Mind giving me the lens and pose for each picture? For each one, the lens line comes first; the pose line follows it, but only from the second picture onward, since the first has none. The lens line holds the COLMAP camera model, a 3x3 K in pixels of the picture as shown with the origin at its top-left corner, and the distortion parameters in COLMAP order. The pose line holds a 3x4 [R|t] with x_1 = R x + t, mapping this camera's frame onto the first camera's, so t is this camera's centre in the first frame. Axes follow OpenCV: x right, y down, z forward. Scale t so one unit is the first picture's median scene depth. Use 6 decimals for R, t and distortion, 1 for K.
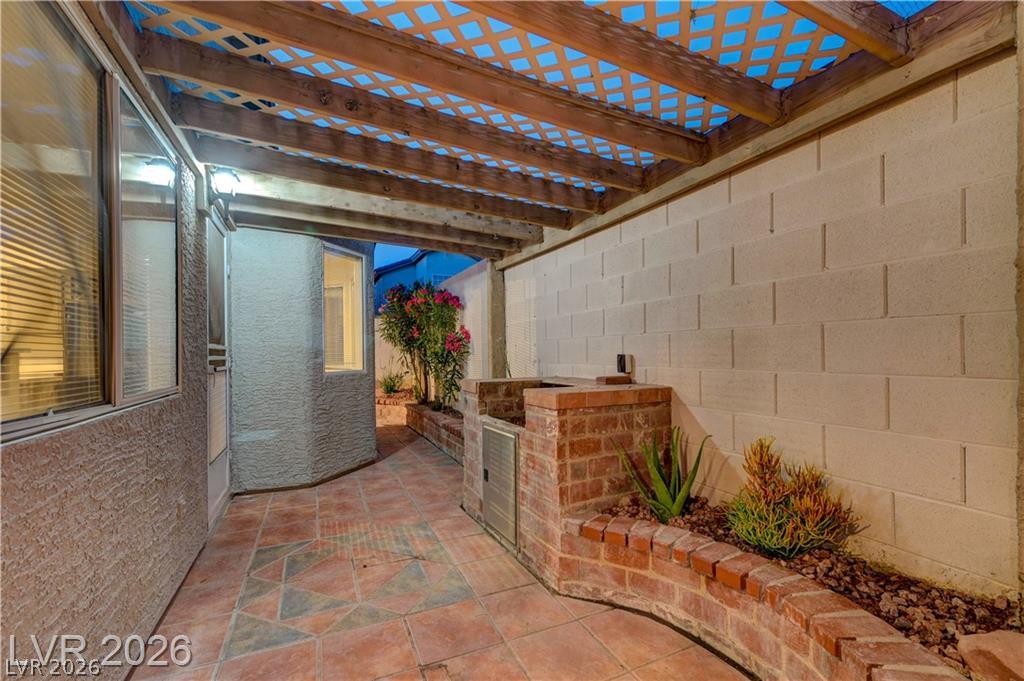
lens RADIAL K [[425.2, 0, 512.7], [0, 425.2, 347.3], [0, 0, 1]] dist [0.000188, 0.000080]
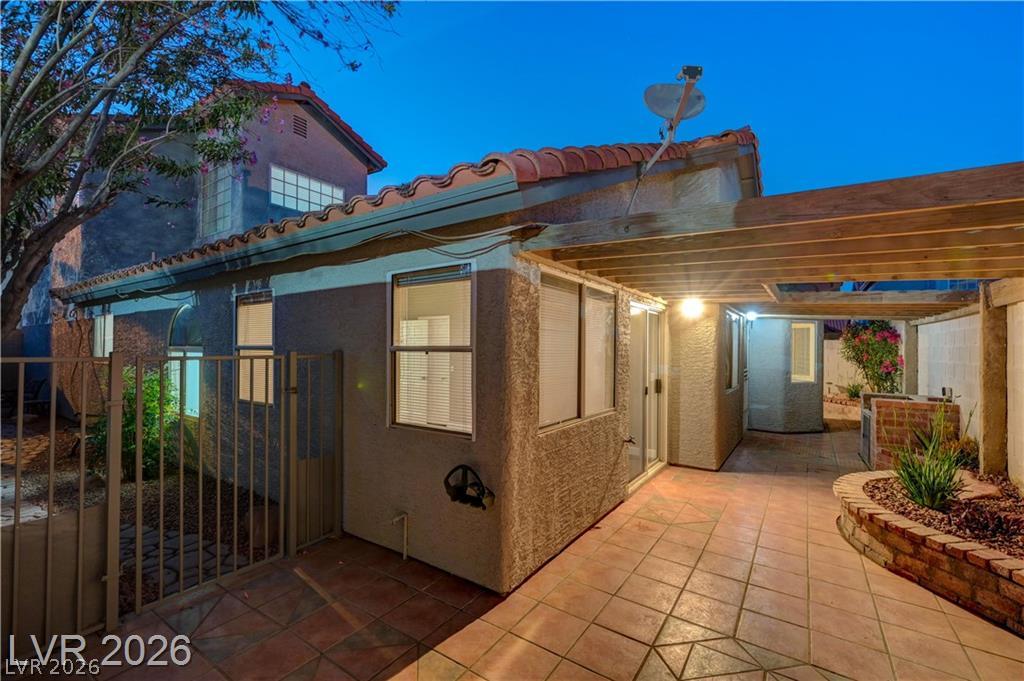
lens RADIAL K [[425.2, 0, 512.7], [0, 425.2, 347.3], [0, 0, 1]] dist [0.000188, 0.000080]
pose [[0.499473, 0.012521, -0.866239, 0.868014], [-0.002974, 0.999914, 0.012739, -0.168706], [0.866324, -0.003787, 0.499467, -1.563132]]
